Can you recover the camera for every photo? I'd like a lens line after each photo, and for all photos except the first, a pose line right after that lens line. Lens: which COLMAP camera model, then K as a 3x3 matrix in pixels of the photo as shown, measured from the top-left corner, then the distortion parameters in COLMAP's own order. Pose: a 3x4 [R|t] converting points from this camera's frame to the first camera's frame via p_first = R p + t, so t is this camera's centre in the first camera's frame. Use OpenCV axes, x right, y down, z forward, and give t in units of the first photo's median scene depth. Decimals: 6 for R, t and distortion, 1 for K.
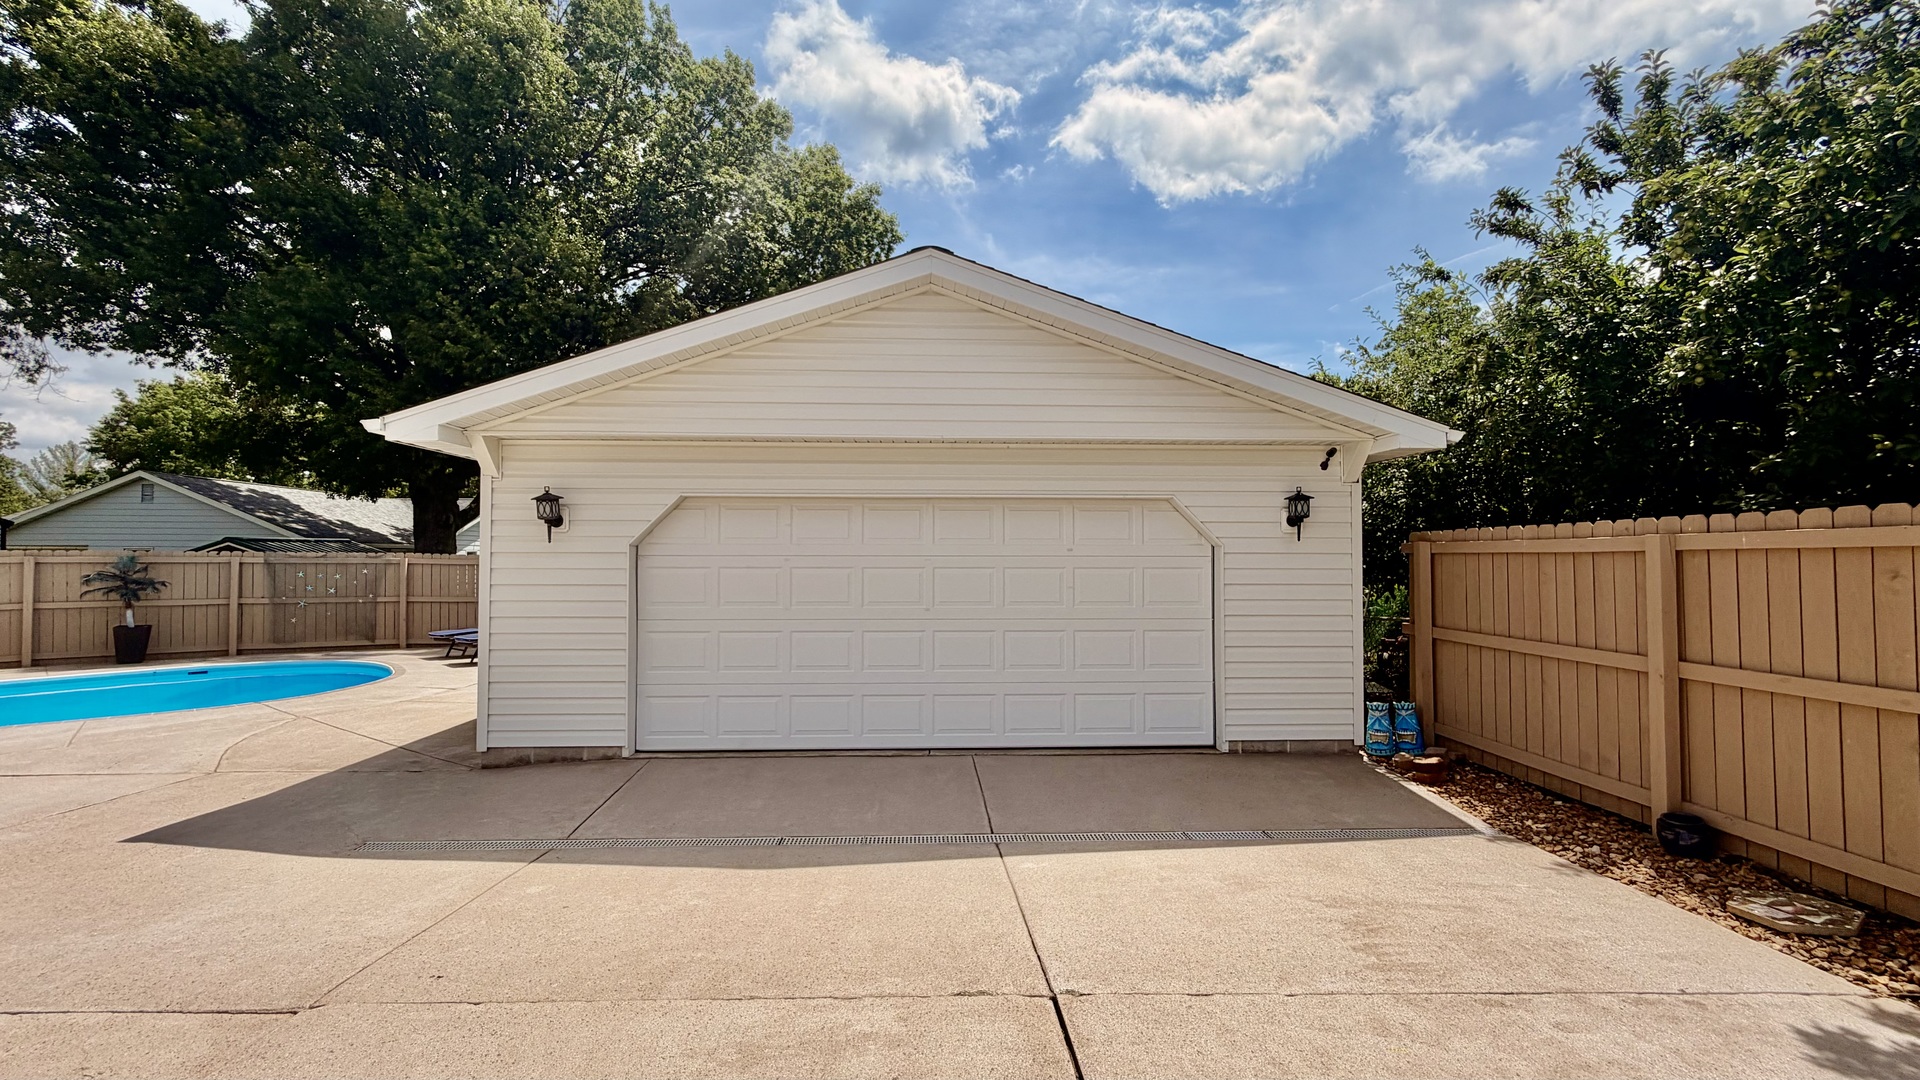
lens RADIAL K [[764.6, 0, 954.8], [0, 764.6, 538.3], [0, 0, 1]] dist [0.001934, -0.000508]
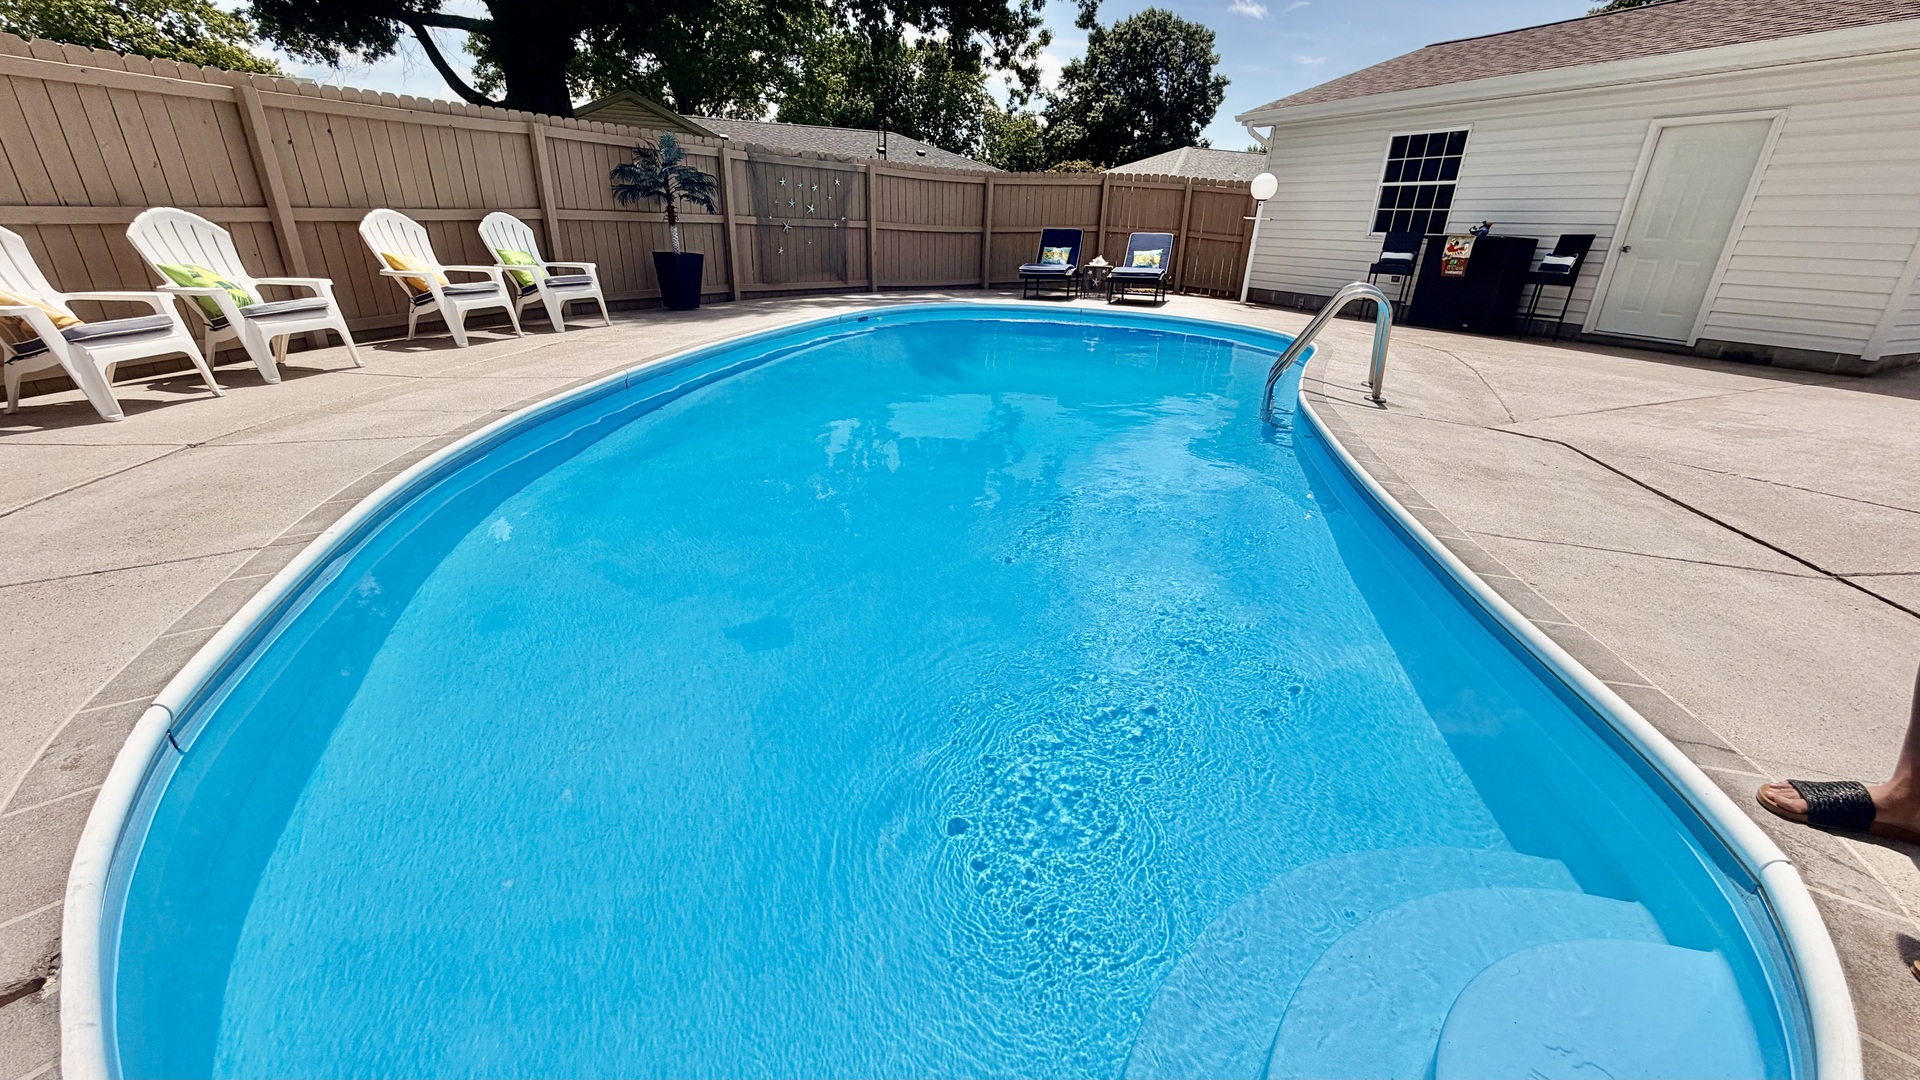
lens RADIAL K [[764.6, 0, 954.8], [0, 764.6, 538.3], [0, 0, 1]] dist [0.001934, -0.000508]
pose [[0.922553, -0.122245, 0.365995, -0.973145], [-0.040999, 0.912068, 0.407984, 0.050776], [-0.383686, -0.391393, 0.836419, 0.206327]]
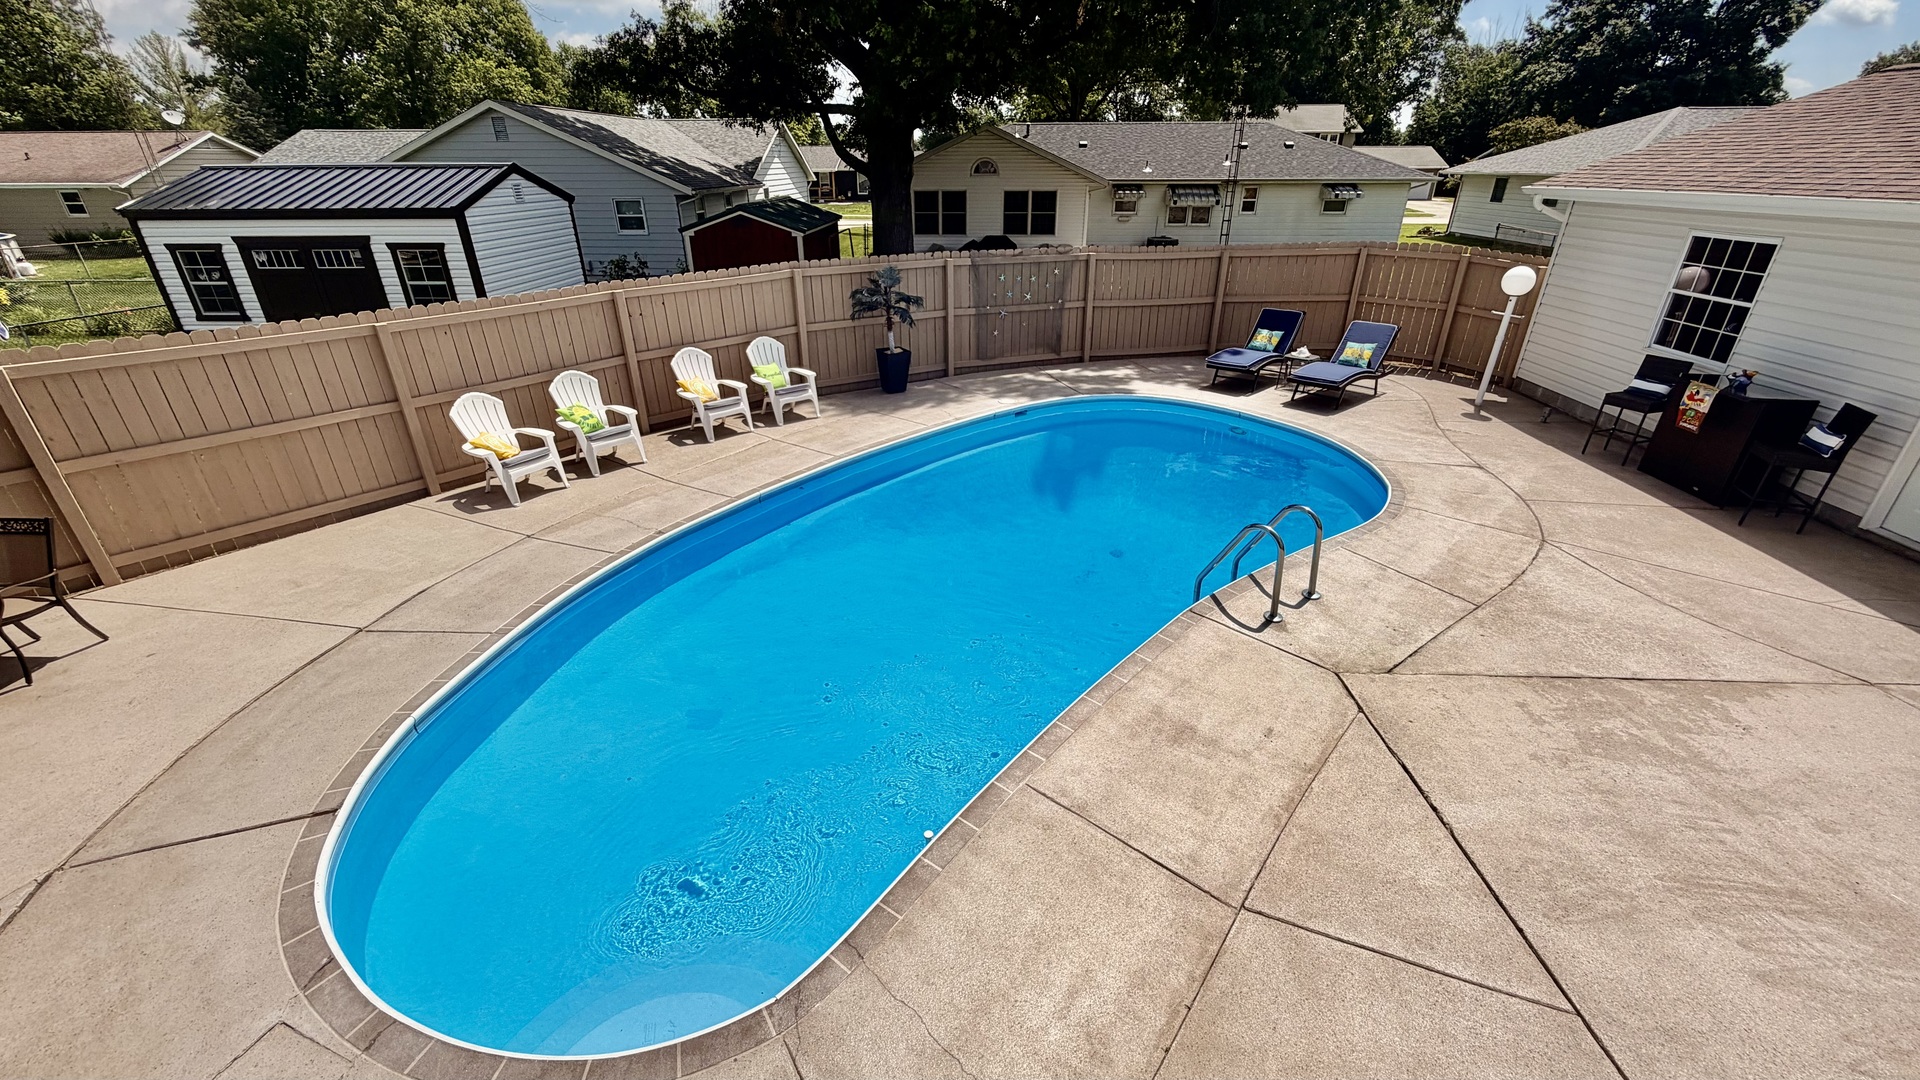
lens RADIAL K [[764.6, 0, 954.8], [0, 764.6, 538.3], [0, 0, 1]] dist [0.001934, -0.000508]
pose [[0.995338, 0.040050, -0.087737, -0.793439], [0.005433, 0.884975, 0.465607, -0.089039], [0.096292, -0.463913, 0.880632, 0.109393]]
